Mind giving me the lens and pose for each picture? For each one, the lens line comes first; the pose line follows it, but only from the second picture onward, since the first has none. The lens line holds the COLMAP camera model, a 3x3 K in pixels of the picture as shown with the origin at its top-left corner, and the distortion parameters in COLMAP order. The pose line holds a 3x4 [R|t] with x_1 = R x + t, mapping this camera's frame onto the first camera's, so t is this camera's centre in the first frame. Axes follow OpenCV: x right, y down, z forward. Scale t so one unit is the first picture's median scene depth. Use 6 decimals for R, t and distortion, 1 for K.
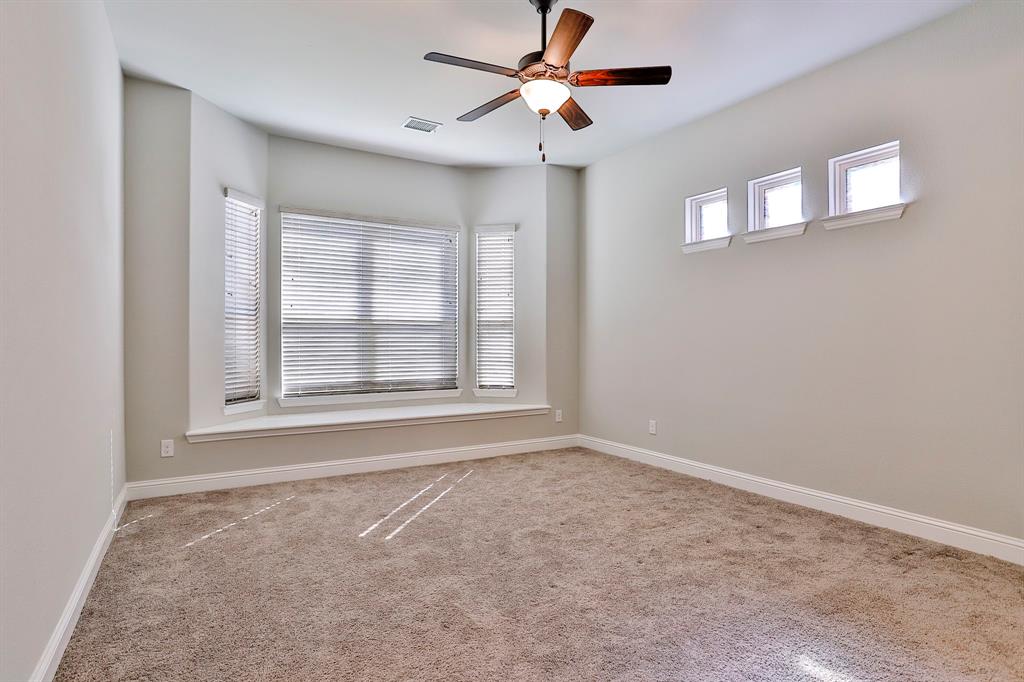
lens RADIAL K [[537.4, 0, 514.6], [0, 537.4, 337.3], [0, 0, 1]] dist [-0.030035, -0.000367]
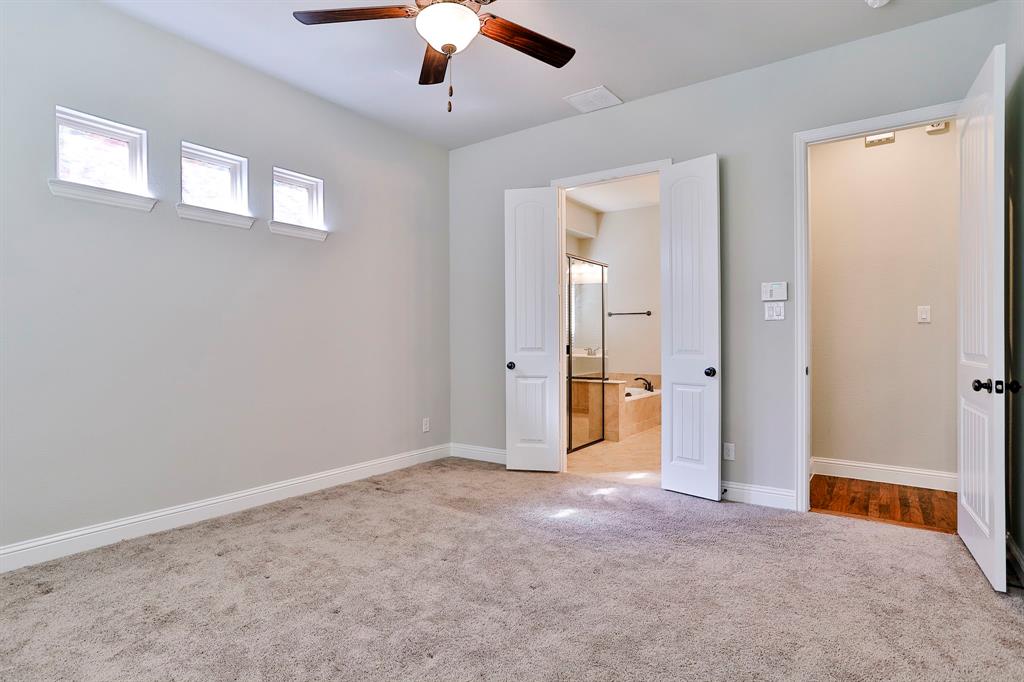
lens RADIAL K [[537.4, 0, 514.6], [0, 537.4, 337.3], [0, 0, 1]] dist [-0.030035, -0.000367]
pose [[-0.404140, 0.000334, 0.914697, -0.596465], [-0.004950, 0.999984, -0.002552, 0.005171], [-0.914684, -0.005559, -0.404132, 1.038533]]
